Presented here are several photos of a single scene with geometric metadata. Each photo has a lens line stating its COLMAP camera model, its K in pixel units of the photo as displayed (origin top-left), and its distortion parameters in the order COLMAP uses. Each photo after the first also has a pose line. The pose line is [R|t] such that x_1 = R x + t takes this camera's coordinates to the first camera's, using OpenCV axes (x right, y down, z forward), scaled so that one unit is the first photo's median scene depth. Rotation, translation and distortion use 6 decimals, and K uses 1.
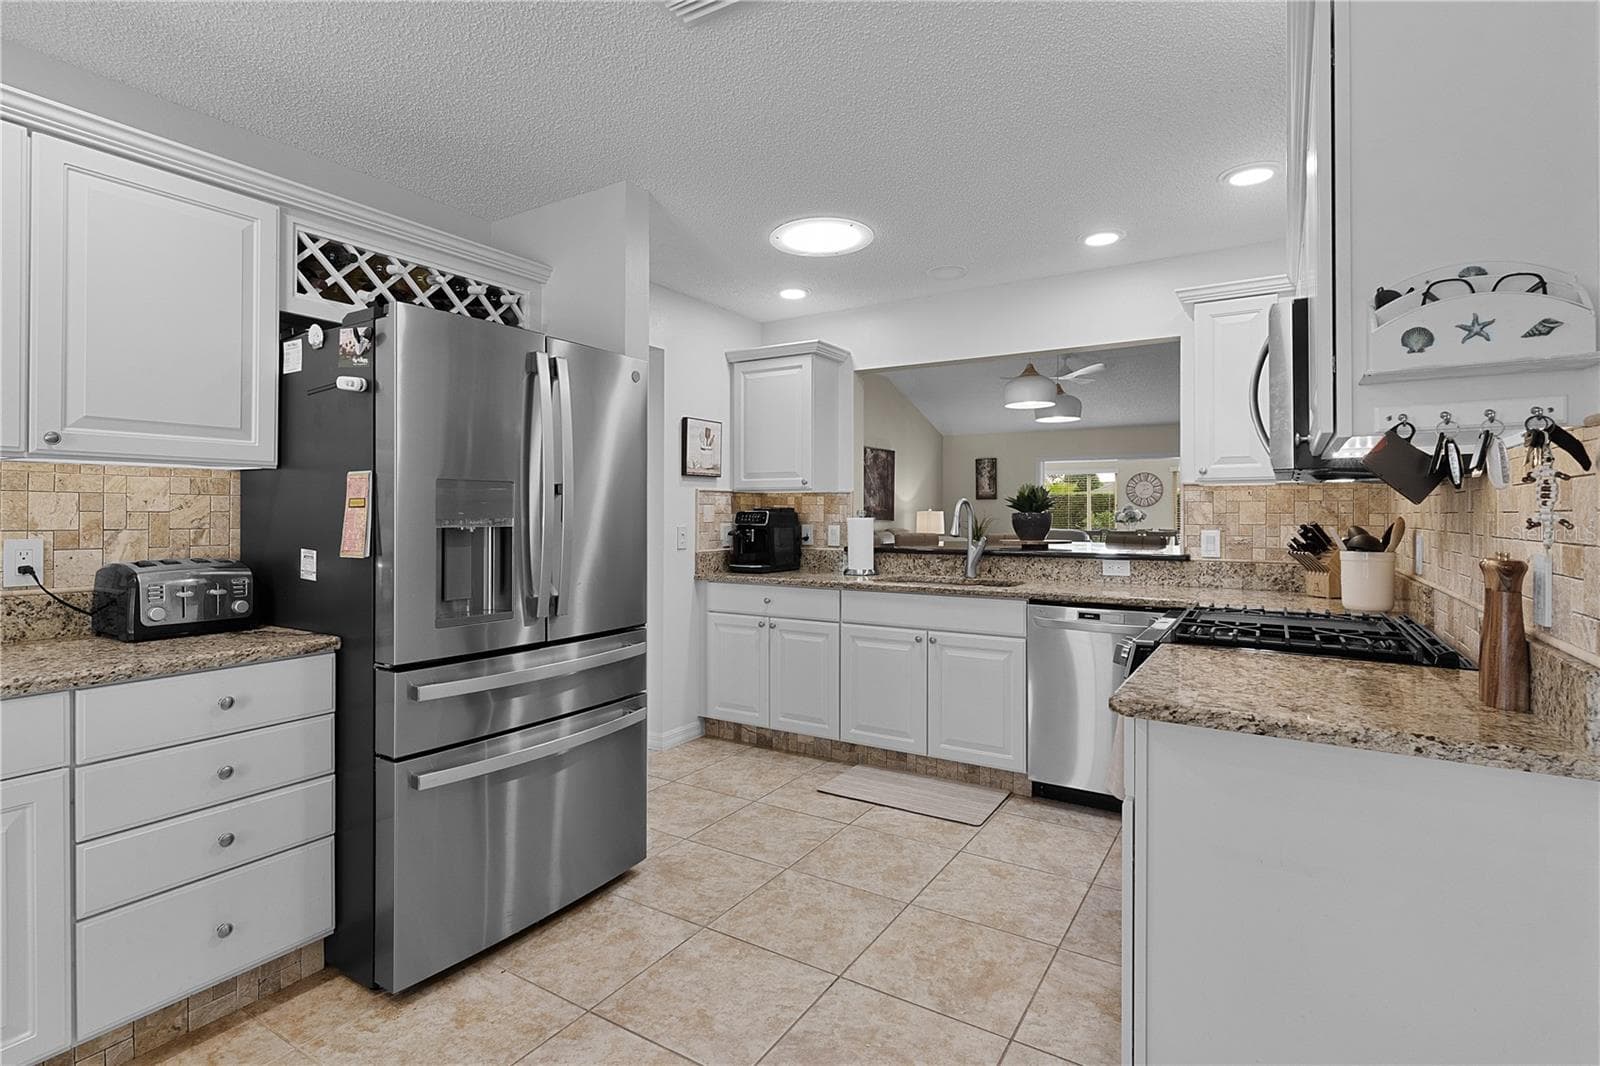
lens RADIAL K [[772.0, 0, 788.0], [0, 772.0, 521.7], [0, 0, 1]] dist [0.002776, -0.000141]
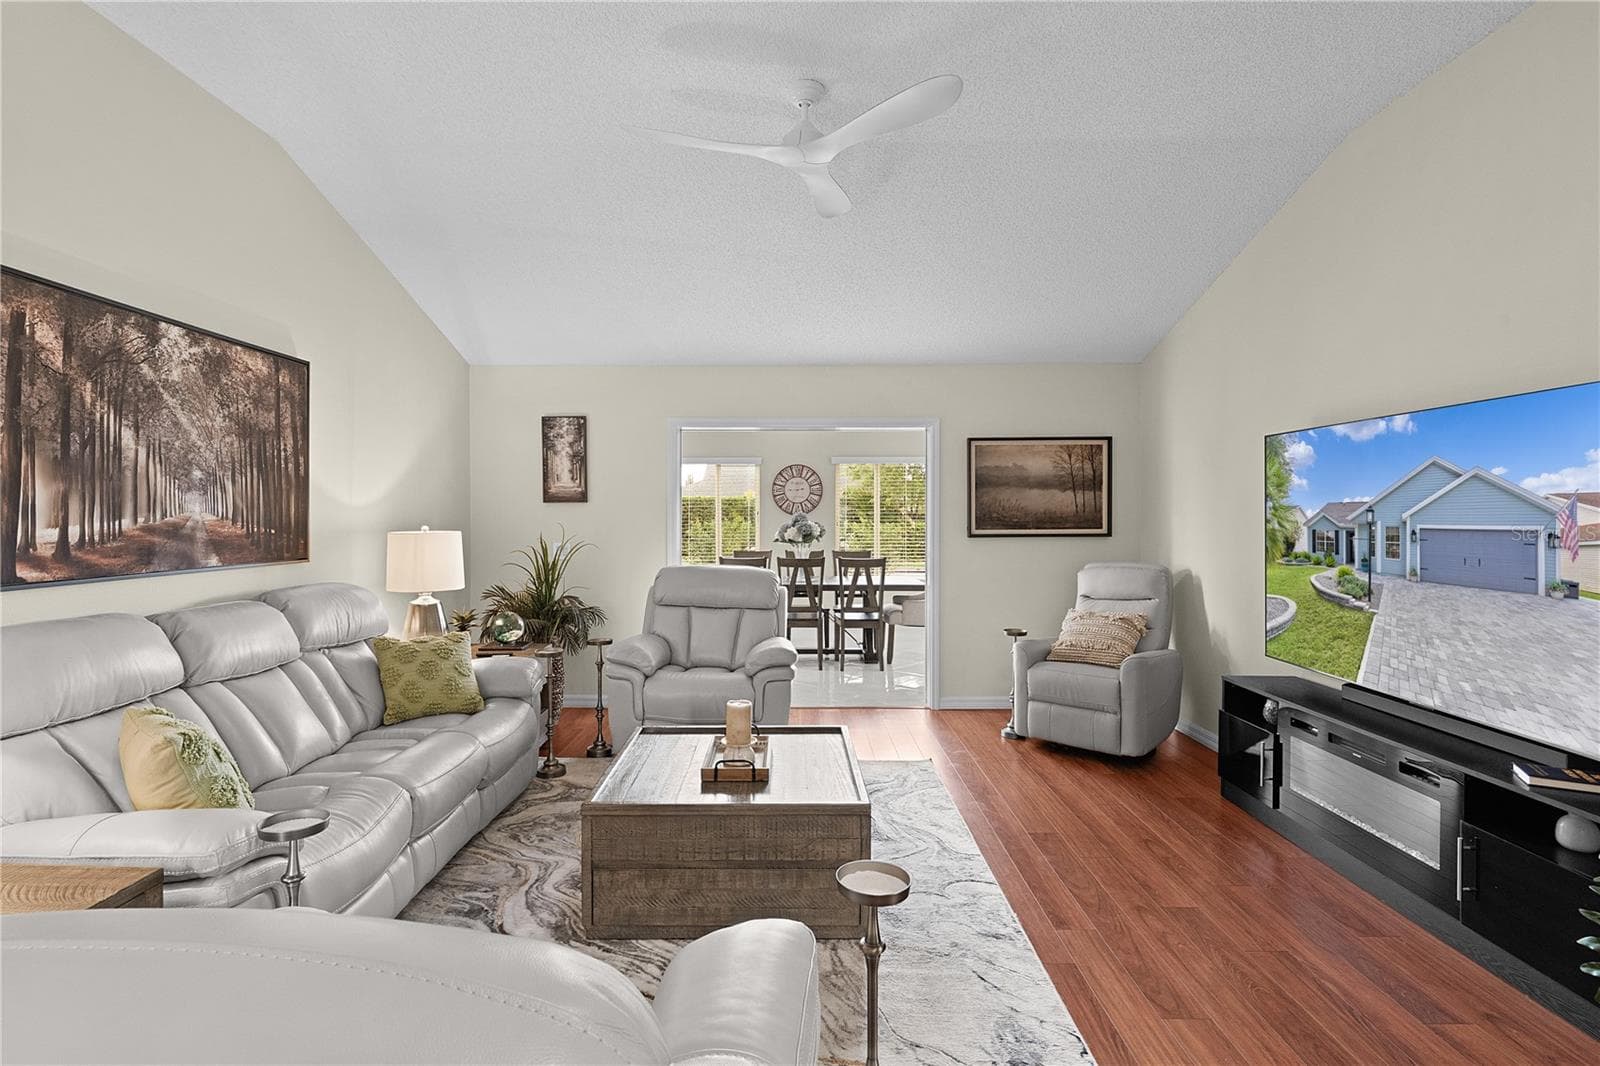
lens RADIAL K [[772.0, 0, 798.3], [0, 772.0, 524.3], [0, 0, 1]] dist [0.002776, -0.000141]
pose [[0.843656, -0.008027, 0.536824, 0.406428], [0.008660, 0.999962, 0.001342, -0.048857], [-0.536814, 0.003517, 0.843693, 1.734250]]
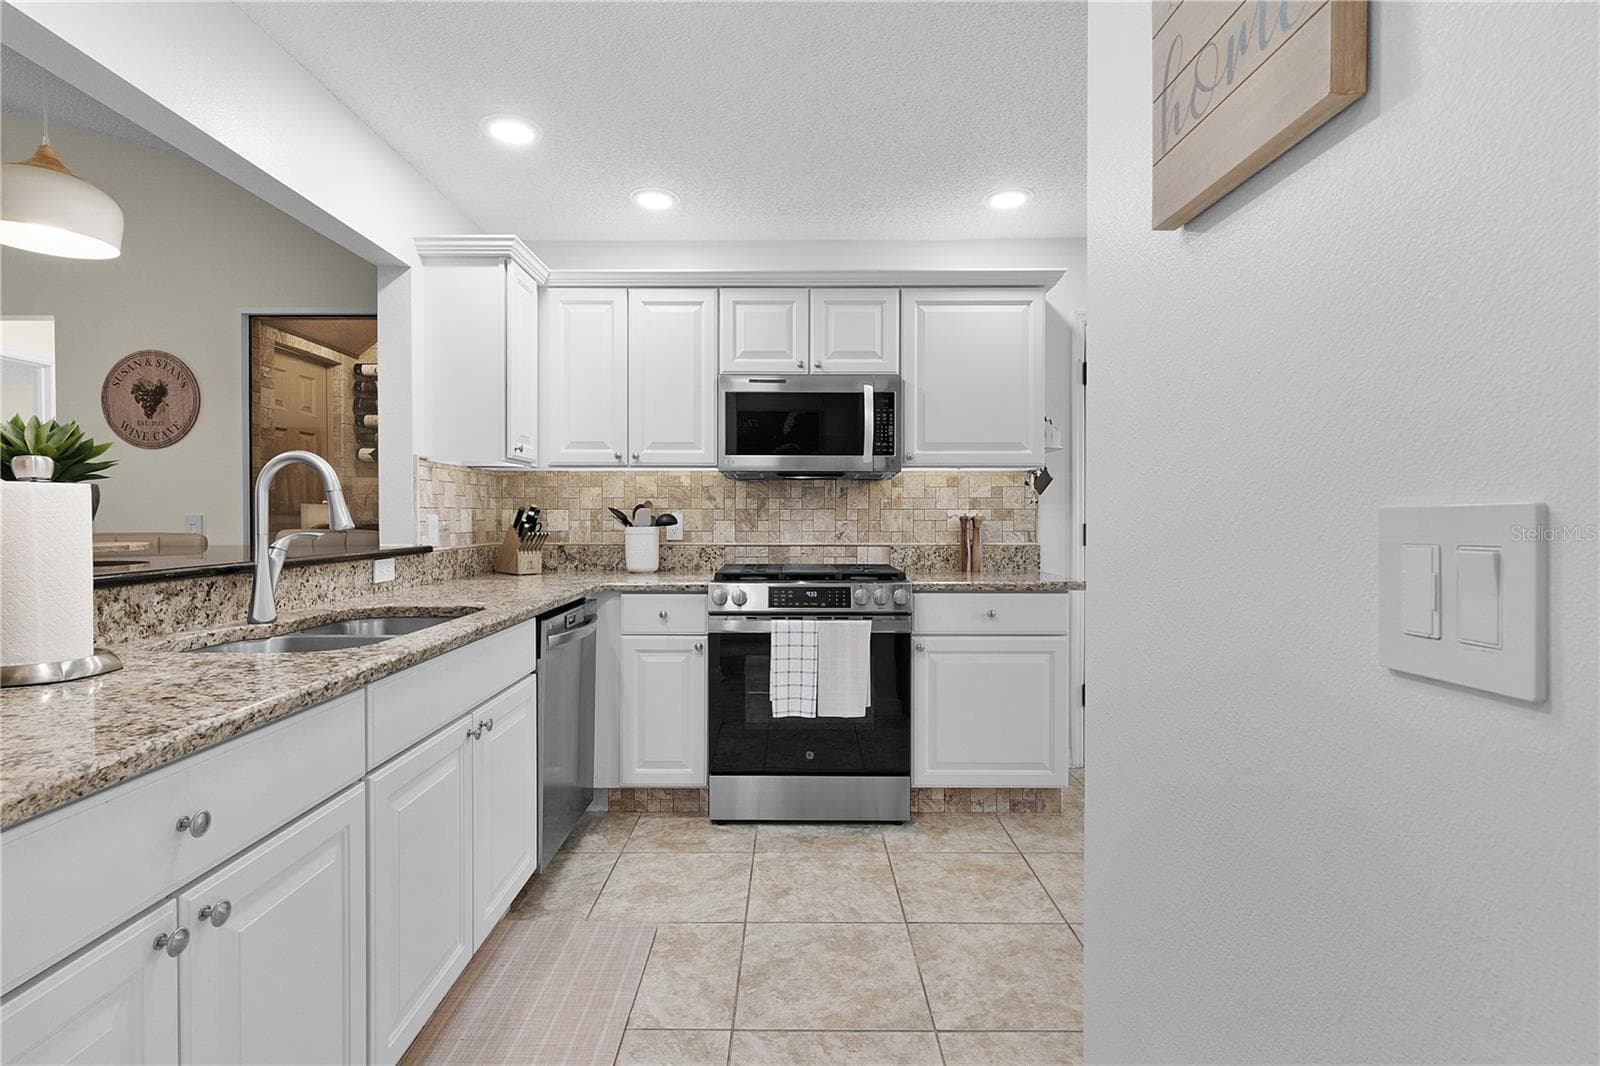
lens RADIAL K [[772.0, 0, 788.0], [0, 772.0, 528.9], [0, 0, 1]] dist [0.002776, -0.000141]
pose [[-0.529224, -0.017532, 0.848301, -0.367250], [0.006989, 0.999662, 0.025021, 0.008410], [-0.848453, 0.019171, -0.528923, 1.105876]]
